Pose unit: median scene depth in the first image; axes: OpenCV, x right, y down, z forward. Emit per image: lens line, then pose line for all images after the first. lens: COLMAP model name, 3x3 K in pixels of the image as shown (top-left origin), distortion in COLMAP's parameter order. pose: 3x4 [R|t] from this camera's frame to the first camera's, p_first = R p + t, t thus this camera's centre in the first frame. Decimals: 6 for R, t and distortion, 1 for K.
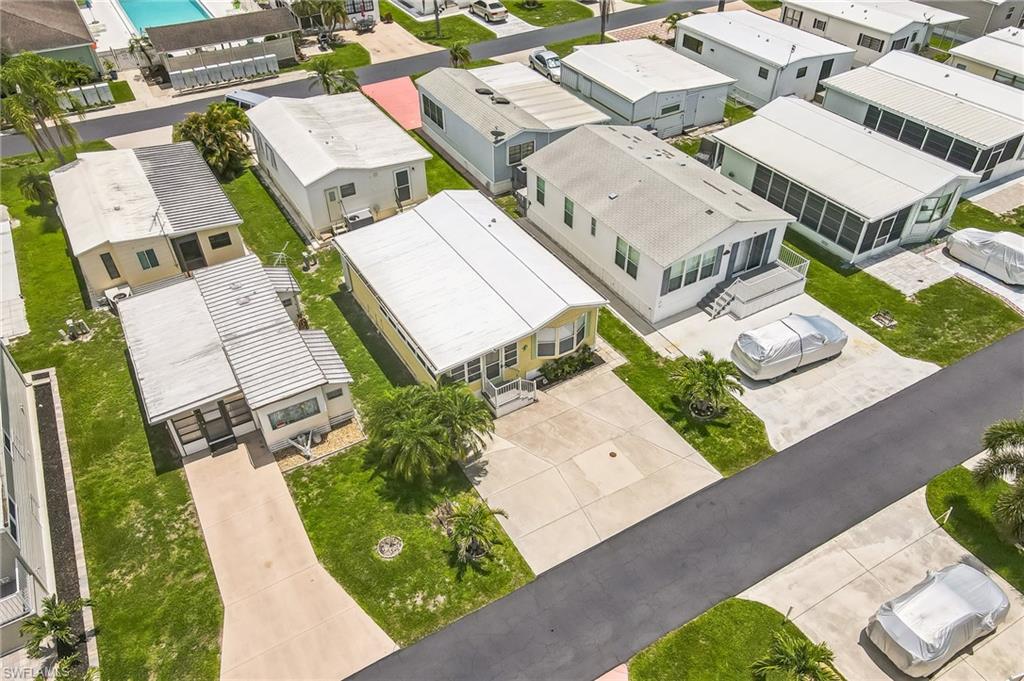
lens RADIAL K [[750.1, 0, 505.4], [0, 750.1, 343.7], [0, 0, 1]] dist [0.045240, 0.031242]
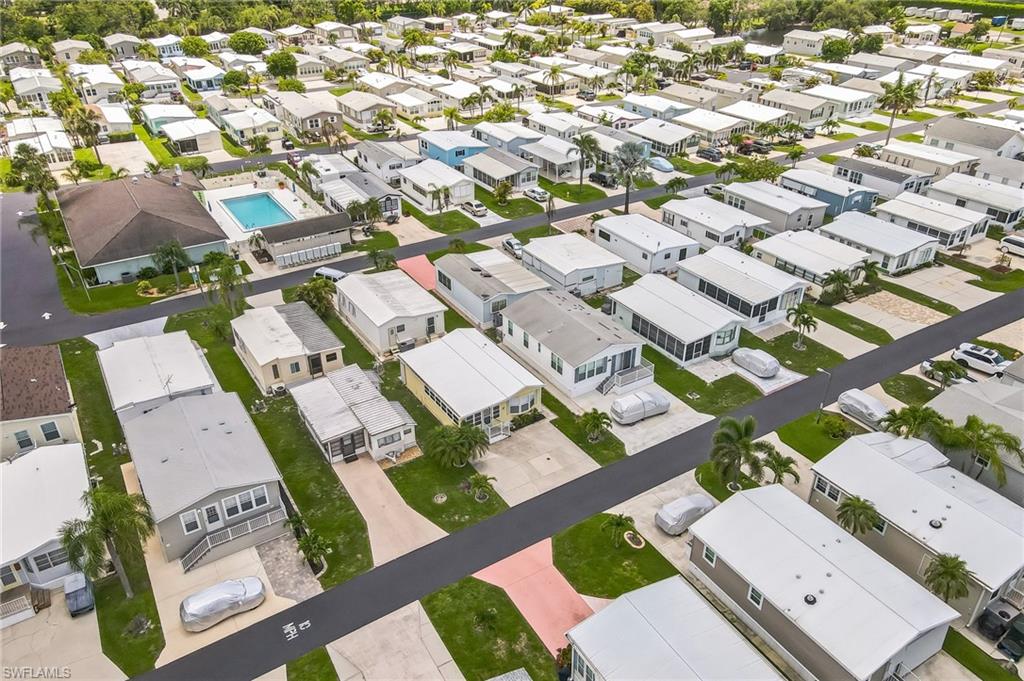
lens RADIAL K [[750.1, 0, 506.7], [0, 750.1, 342.1], [0, 0, 1]] dist [0.045240, 0.031242]
pose [[0.999250, -0.008430, 0.037806, -0.033112], [0.014692, 0.985579, -0.168575, 0.143783], [-0.035840, 0.169004, 0.984964, -0.828549]]
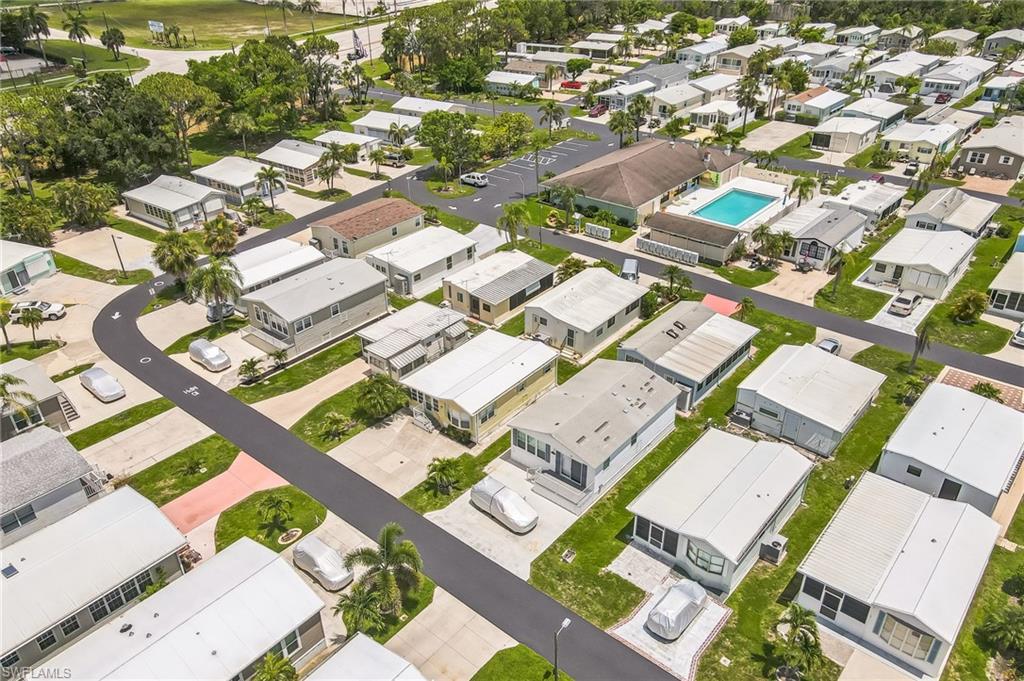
lens RADIAL K [[750.1, 0, 508.4], [0, 750.1, 347.4], [0, 0, 1]] dist [0.045240, 0.031242]
pose [[0.348795, 0.495371, -0.795581, 1.357471], [-0.599161, 0.770619, 0.217147, -0.557853], [0.720658, 0.400942, 0.565595, -0.033508]]
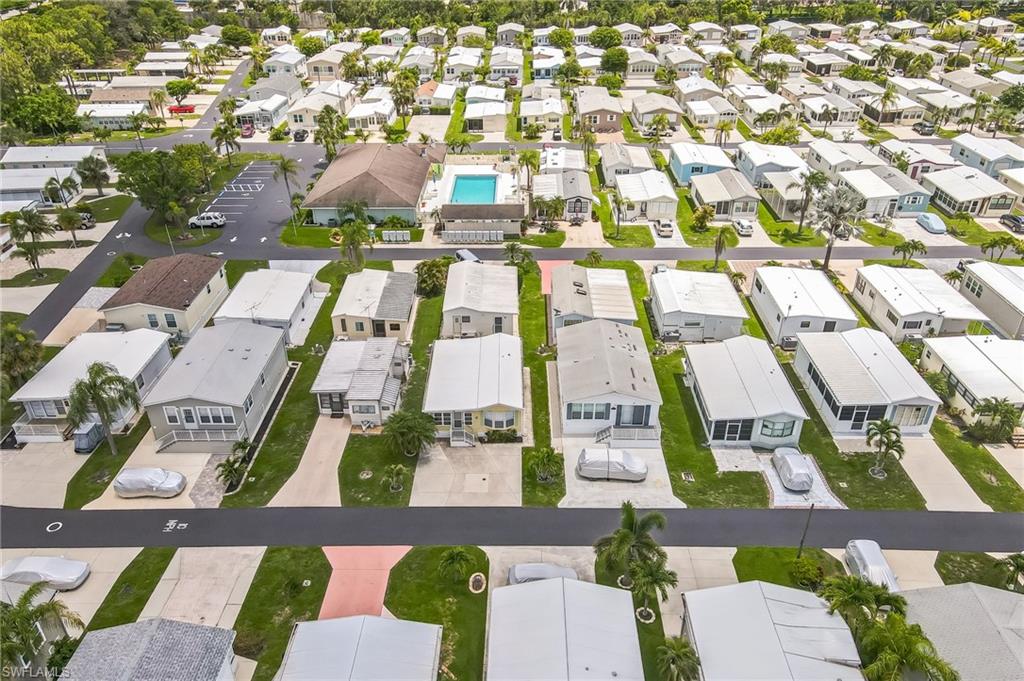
lens RADIAL K [[750.1, 0, 506.3], [0, 750.1, 343.5], [0, 0, 1]] dist [0.045240, 0.031242]
pose [[0.862577, 0.269199, -0.428360, 0.764625], [-0.334126, 0.938886, -0.082785, -0.034643], [0.379896, 0.214535, 0.899808, -0.671114]]
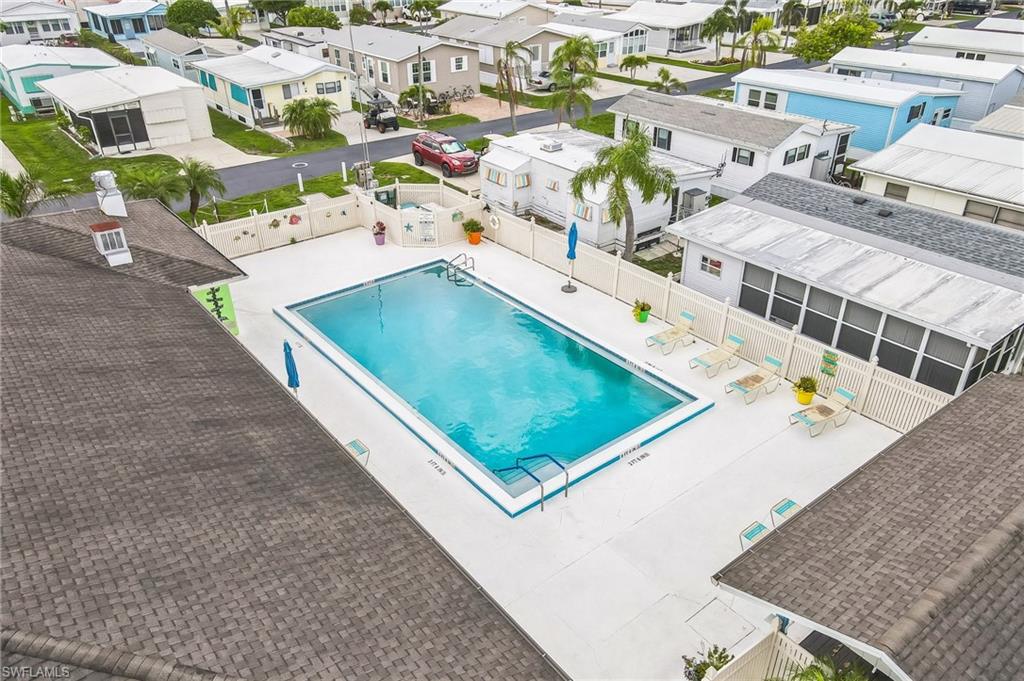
lens RADIAL K [[750.1, 0, 508.3], [0, 750.1, 350.2], [0, 0, 1]] dist [0.045240, 0.031242]
pose [[0.988417, -0.067401, 0.135972, -0.936955], [0.090108, 0.981584, -0.168445, -0.740366], [-0.122115, 0.178746, 0.976288, 1.305831]]
